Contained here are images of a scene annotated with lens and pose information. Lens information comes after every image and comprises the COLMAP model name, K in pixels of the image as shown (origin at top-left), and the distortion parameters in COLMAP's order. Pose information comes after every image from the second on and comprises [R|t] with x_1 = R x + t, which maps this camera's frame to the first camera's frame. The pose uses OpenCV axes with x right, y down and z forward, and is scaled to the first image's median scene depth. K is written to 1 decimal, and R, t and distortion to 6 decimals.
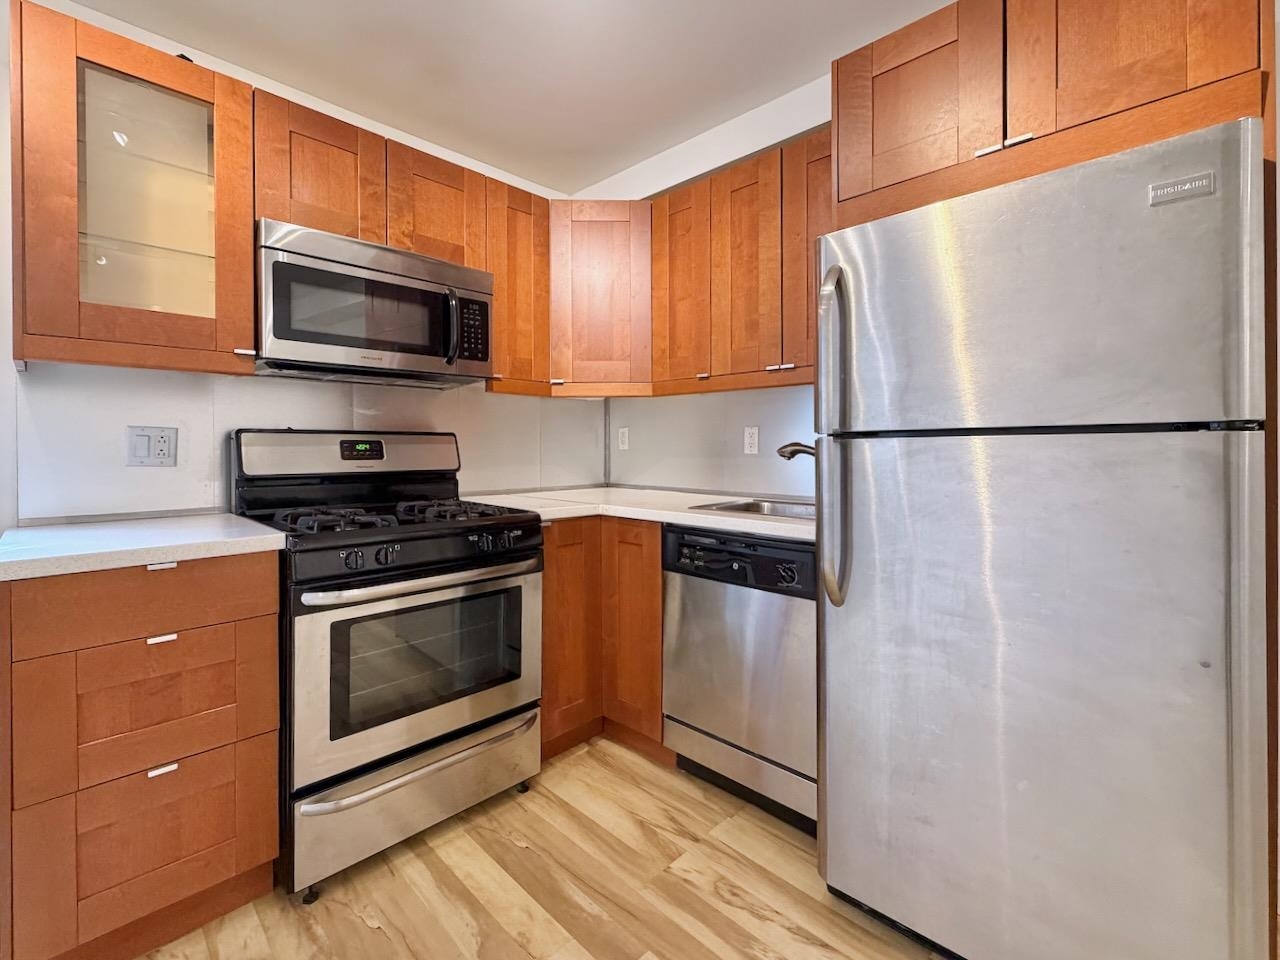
lens RADIAL K [[571.7, 0, 625.0], [0, 571.7, 449.3], [0, 0, 1]] dist [-0.000590, 0.000081]
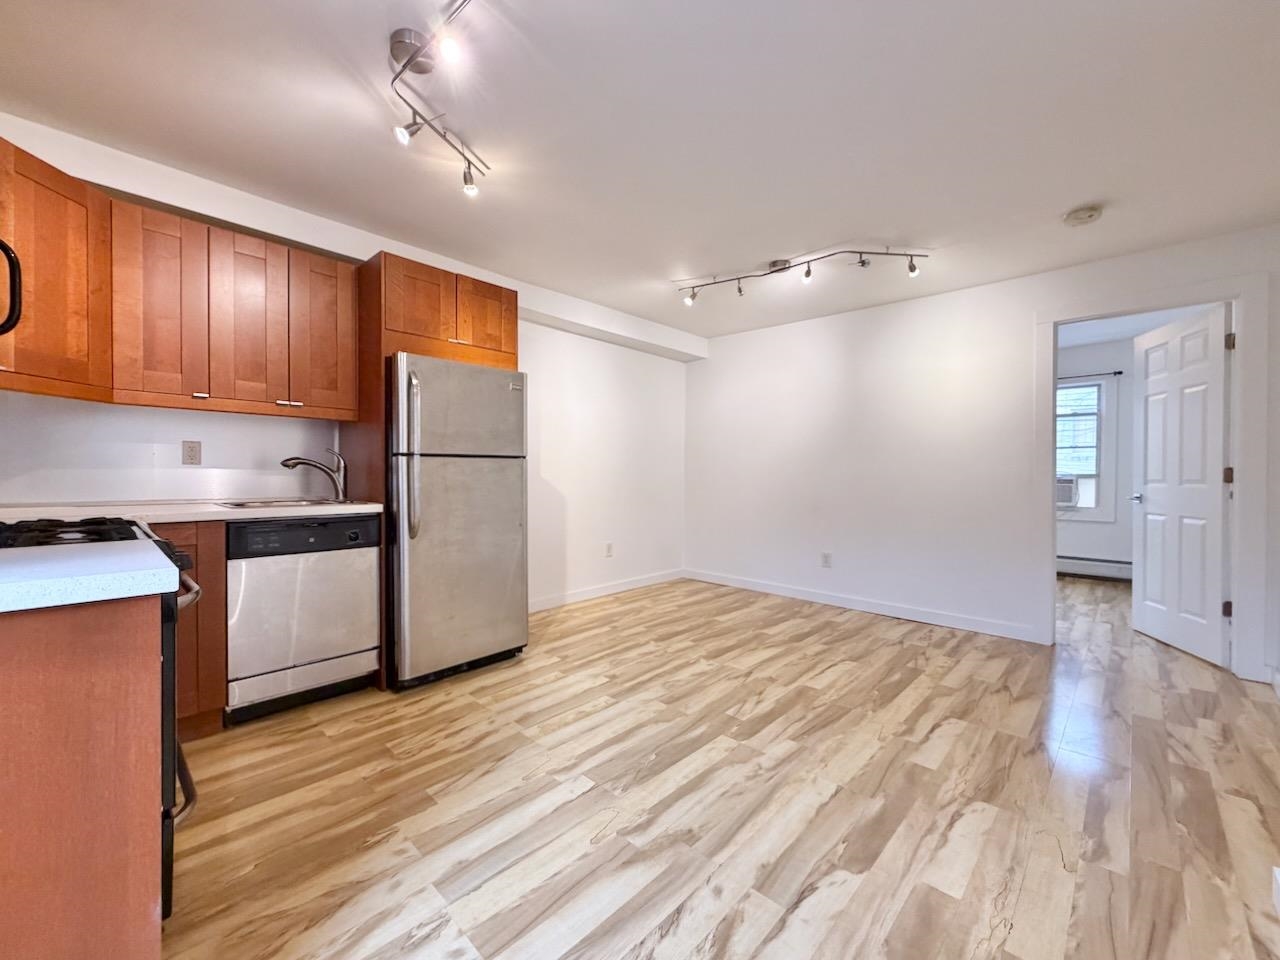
lens RADIAL K [[525.6, 0, 638.3], [0, 525.6, 475.7], [0, 0, 1]] dist [-0.000524, 0.000274]
pose [[-0.036217, -0.001662, 0.999343, -1.097506], [-0.001139, 0.999998, 0.001622, 0.033255], [-0.999343, -0.001080, -0.036219, 0.192156]]
